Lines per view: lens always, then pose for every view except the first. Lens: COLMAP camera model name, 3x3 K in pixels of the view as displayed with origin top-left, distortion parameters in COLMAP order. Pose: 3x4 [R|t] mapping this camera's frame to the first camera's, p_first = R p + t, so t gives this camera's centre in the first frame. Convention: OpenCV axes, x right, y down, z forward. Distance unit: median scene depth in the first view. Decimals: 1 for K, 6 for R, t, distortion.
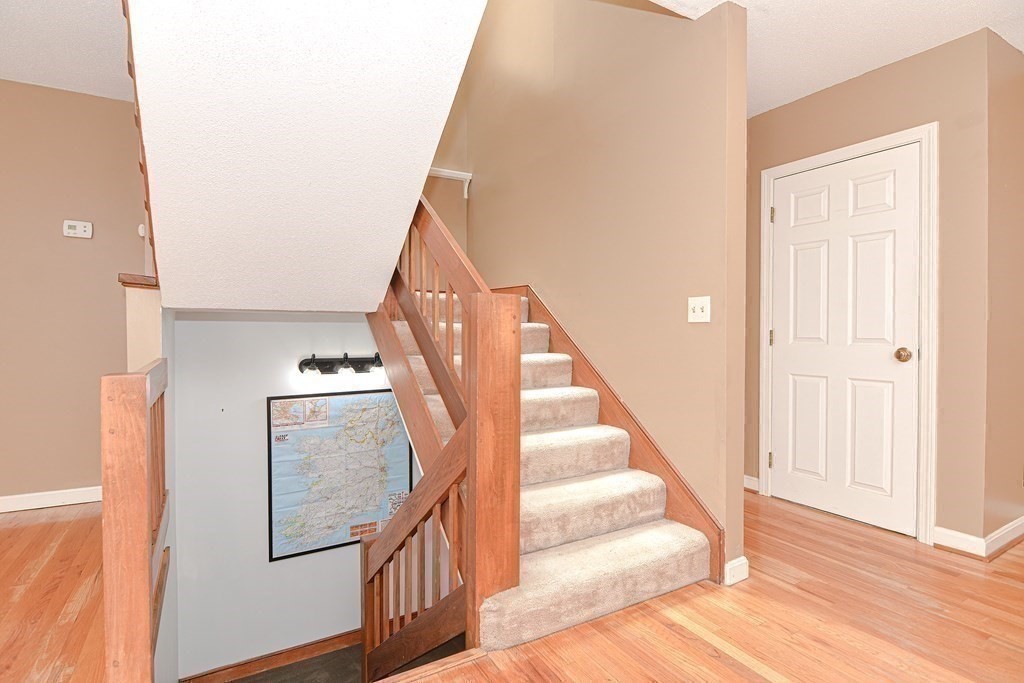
lens RADIAL K [[498.3, 0, 501.9], [0, 498.3, 334.4], [0, 0, 1]] dist [0.002668, -0.006868]
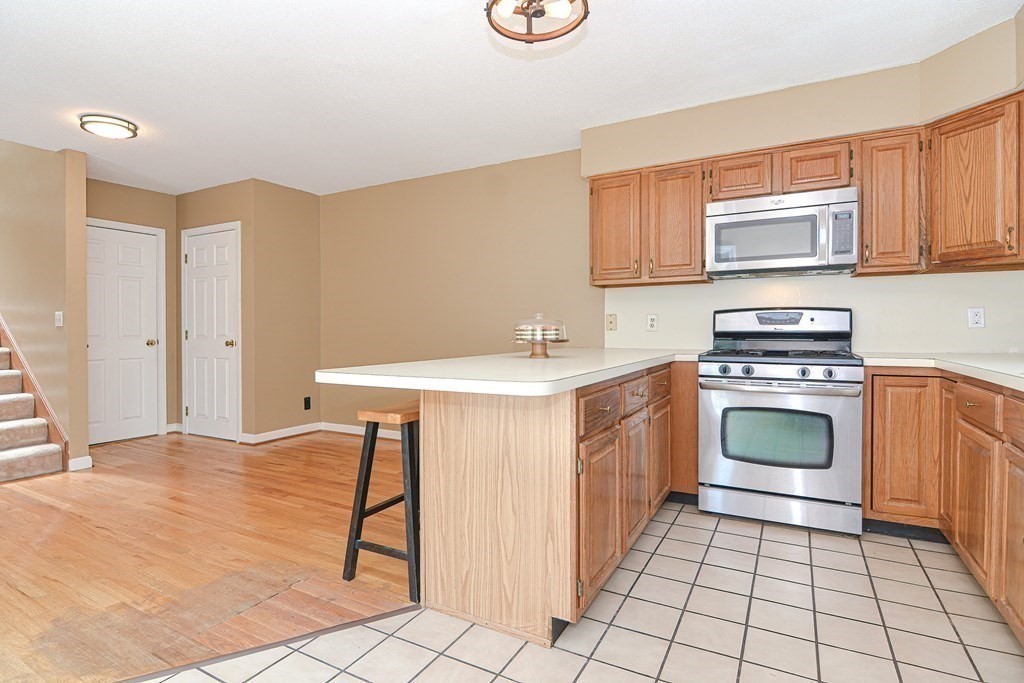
lens RADIAL K [[498.3, 0, 463.7], [0, 498.3, 334.4], [0, 0, 1]] dist [0.002668, -0.006868]
pose [[0.866775, -0.011386, 0.498569, 0.664364], [0.009946, 0.999935, 0.005545, 0.005962], [-0.498600, 0.000153, 0.866832, -1.079937]]
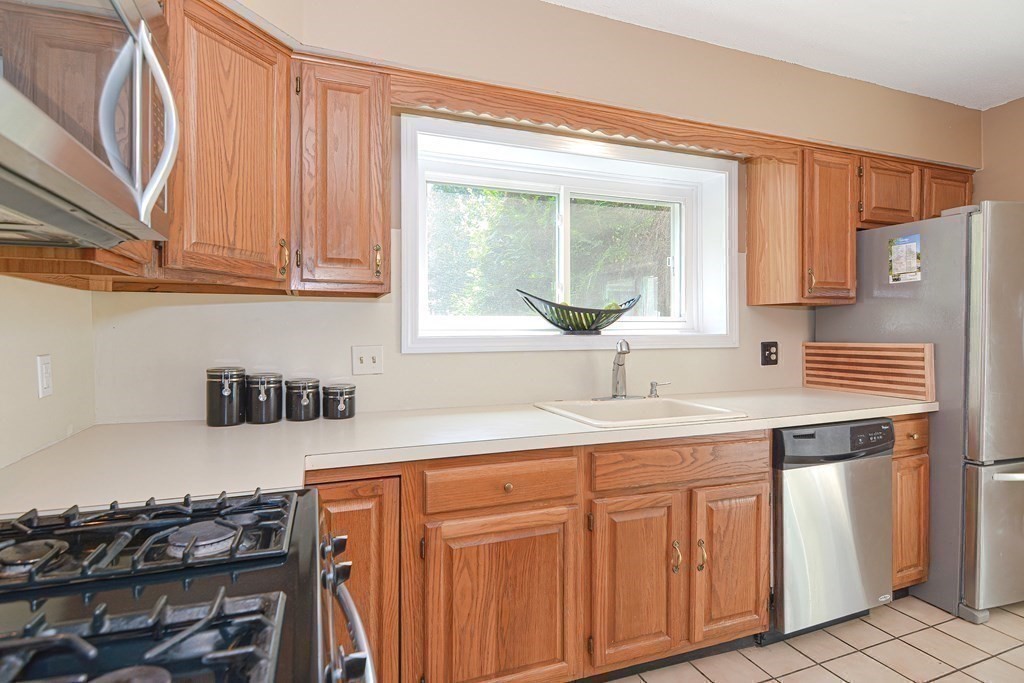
lens RADIAL K [[498.3, 0, 506.0], [0, 498.3, 334.7], [0, 0, 1]] dist [0.002668, -0.006868]
pose [[-0.986326, -0.005613, 0.164709, 1.646192], [-0.002974, 0.999863, 0.016263, -0.070845], [-0.164777, 0.015550, -0.986208, -0.200824]]
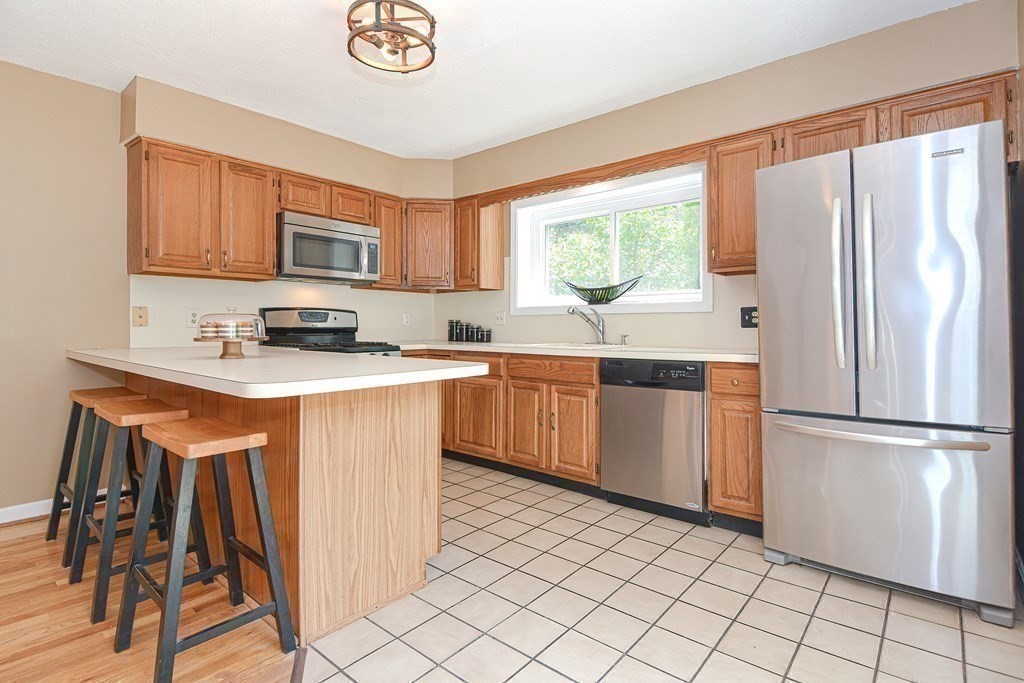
lens RADIAL K [[498.3, 0, 547.3], [0, 498.3, 331.4], [0, 0, 1]] dist [0.002668, -0.006868]
pose [[-0.369646, -0.015320, 0.929046, 0.271275], [0.003137, 0.999838, 0.017735, -0.000588], [-0.929167, 0.009470, -0.369538, -0.459152]]
